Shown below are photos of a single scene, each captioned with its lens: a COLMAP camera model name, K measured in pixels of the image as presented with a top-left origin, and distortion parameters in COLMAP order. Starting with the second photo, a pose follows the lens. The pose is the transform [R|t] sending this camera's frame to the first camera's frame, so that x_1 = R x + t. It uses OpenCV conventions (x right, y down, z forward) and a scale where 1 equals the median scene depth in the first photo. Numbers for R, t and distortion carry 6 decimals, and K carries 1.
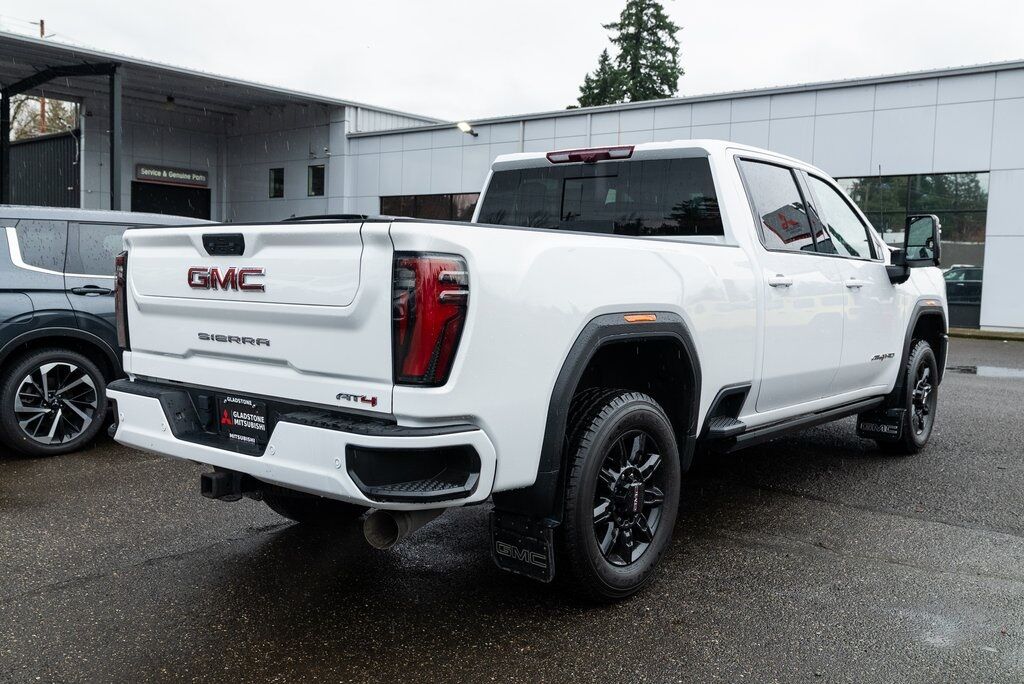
lens RADIAL K [[944.2, 0, 510.8], [0, 944.2, 342.8], [0, 0, 1]] dist [0.013007, 0.000000]
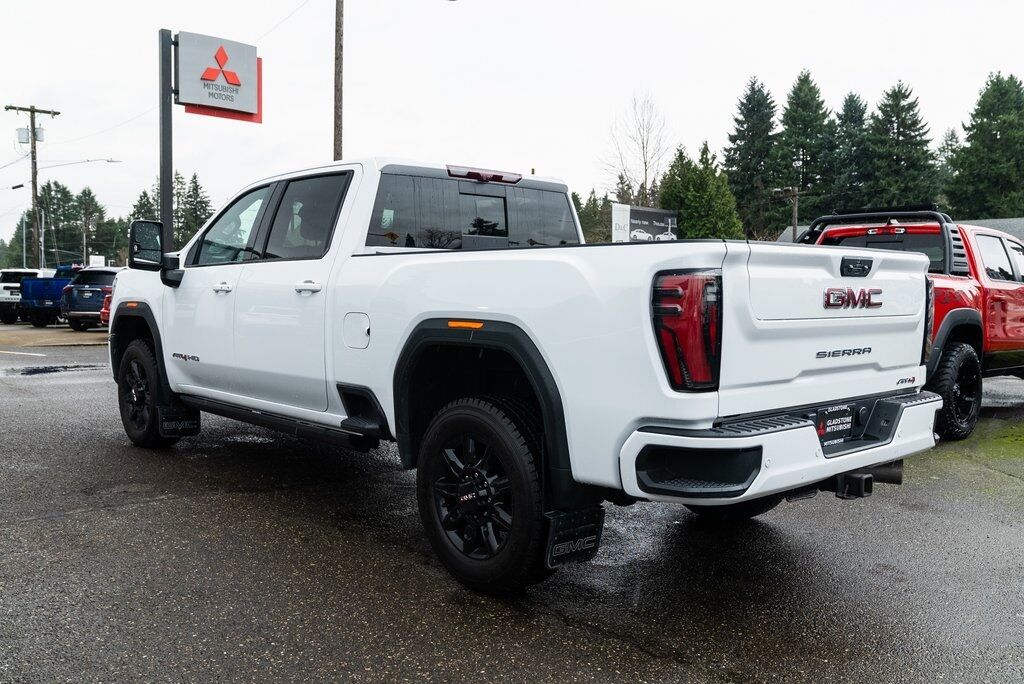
lens RADIAL K [[902.6, 0, 509.8], [0, 902.6, 338.2], [0, 0, 1]] dist [-0.019755, 0.034734]
pose [[0.141677, -0.073452, 0.987184, -1.373077], [0.068048, 0.995607, 0.064313, -0.113621], [-0.987571, 0.058064, 0.146053, 1.220063]]
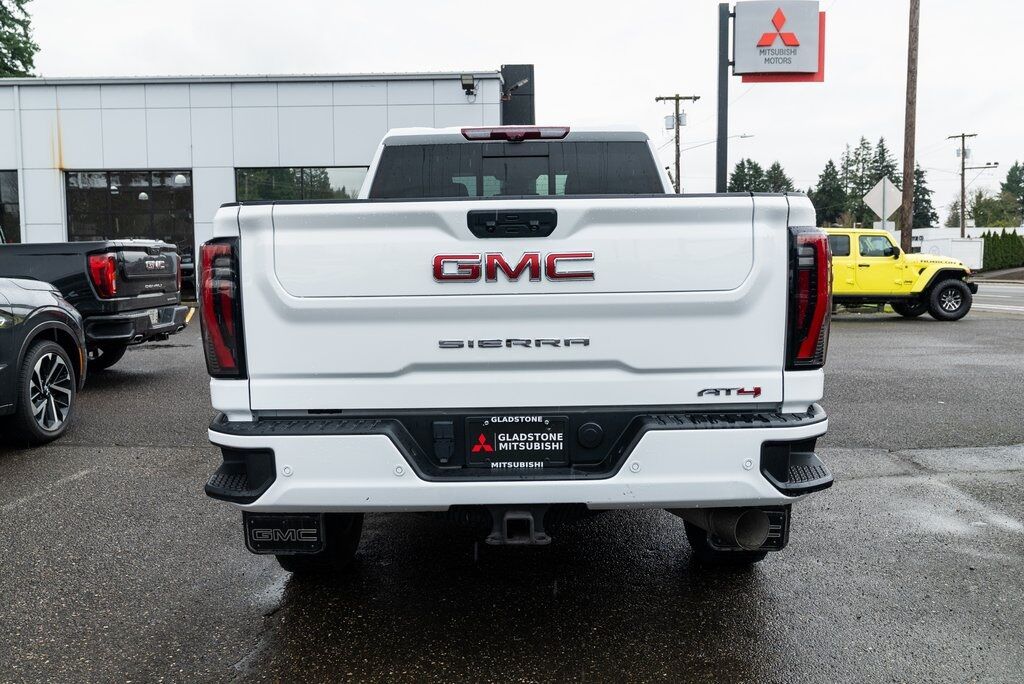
lens RADIAL K [[902.6, 0, 510.9], [0, 902.6, 345.2], [0, 0, 1]] dist [-0.019755, 0.034734]
pose [[0.780310, -0.091567, 0.618653, -0.759348], [0.077947, 0.995749, 0.049066, -0.039112], [-0.620517, 0.009935, 0.784130, 0.402071]]
